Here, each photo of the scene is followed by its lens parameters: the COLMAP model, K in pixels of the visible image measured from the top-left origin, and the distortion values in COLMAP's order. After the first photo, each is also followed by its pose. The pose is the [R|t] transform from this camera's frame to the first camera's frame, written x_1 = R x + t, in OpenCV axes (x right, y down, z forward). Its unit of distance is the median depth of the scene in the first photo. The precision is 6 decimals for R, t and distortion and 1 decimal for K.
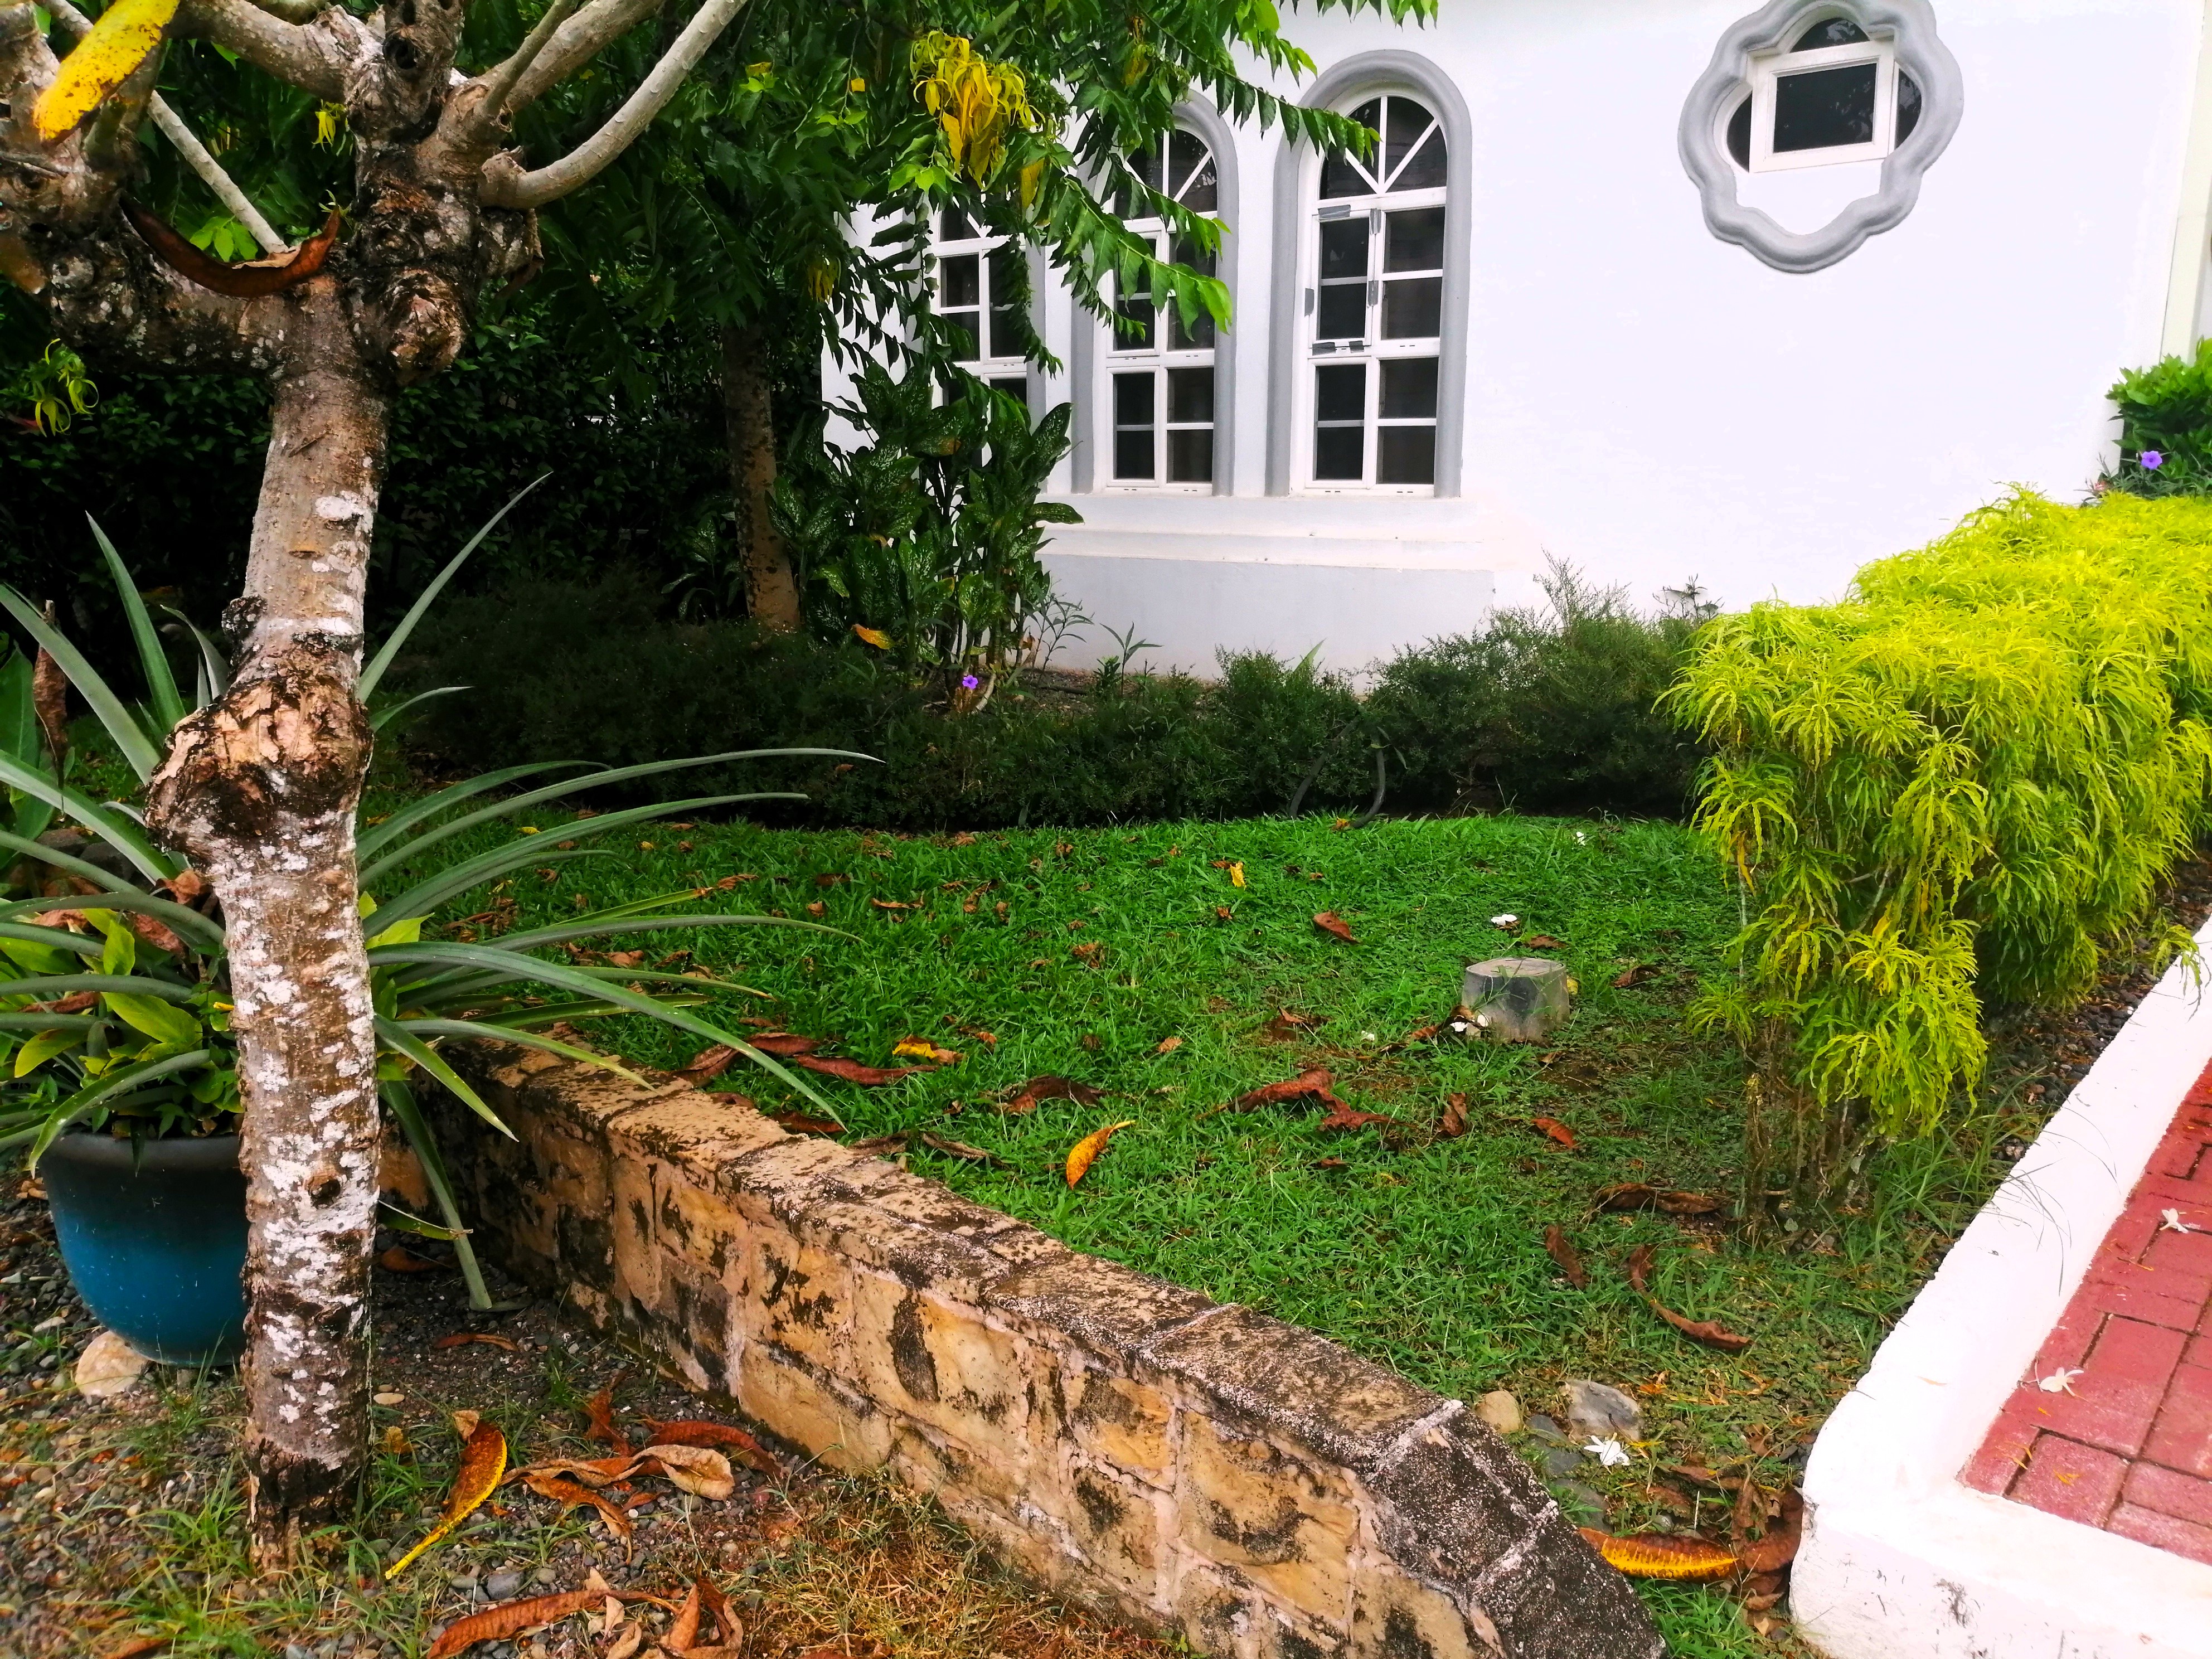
lens RADIAL K [[1771.4, 0, 1106.0], [0, 1771.4, 829.5], [0, 0, 1]] dist [0.055814, -0.090416]
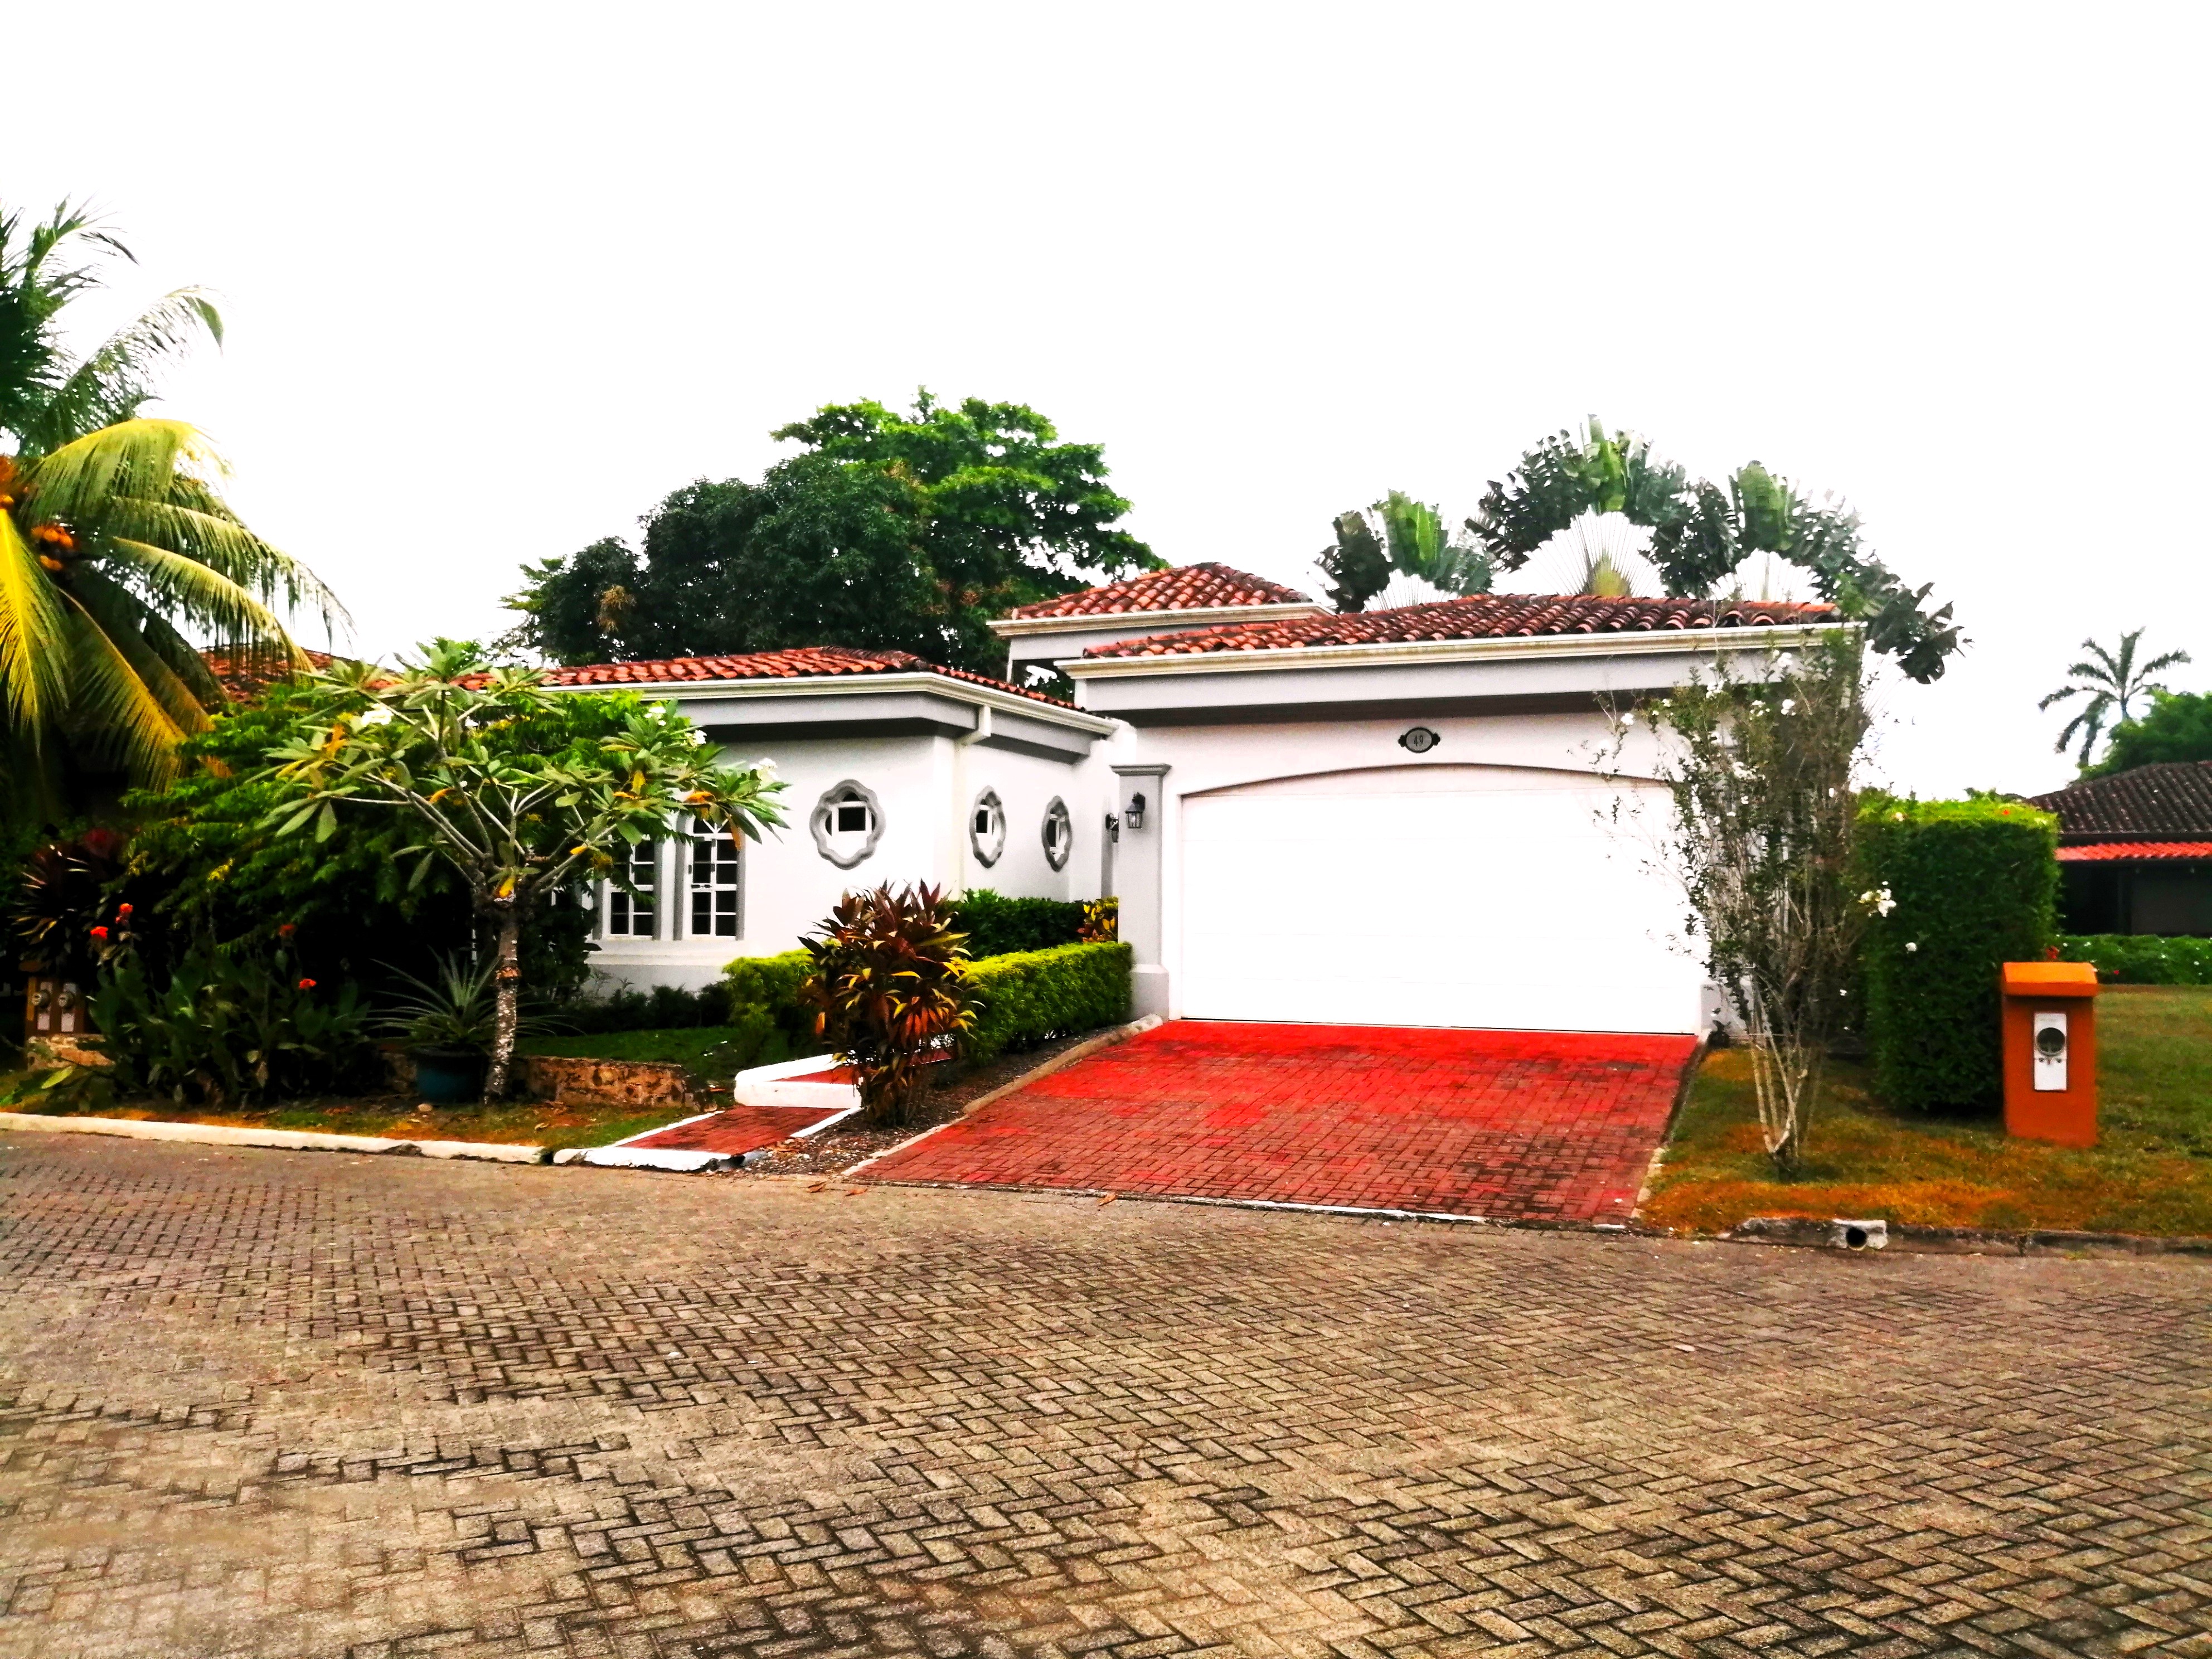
lens RADIAL K [[1771.4, 0, 1106.0], [0, 1771.4, 829.5], [0, 0, 1]] dist [0.055814, -0.090416]
pose [[0.954506, 0.014277, 0.297849, -0.087891], [0.060081, 0.969160, -0.238994, 0.333152], [-0.292076, 0.246017, 0.924212, -1.726656]]
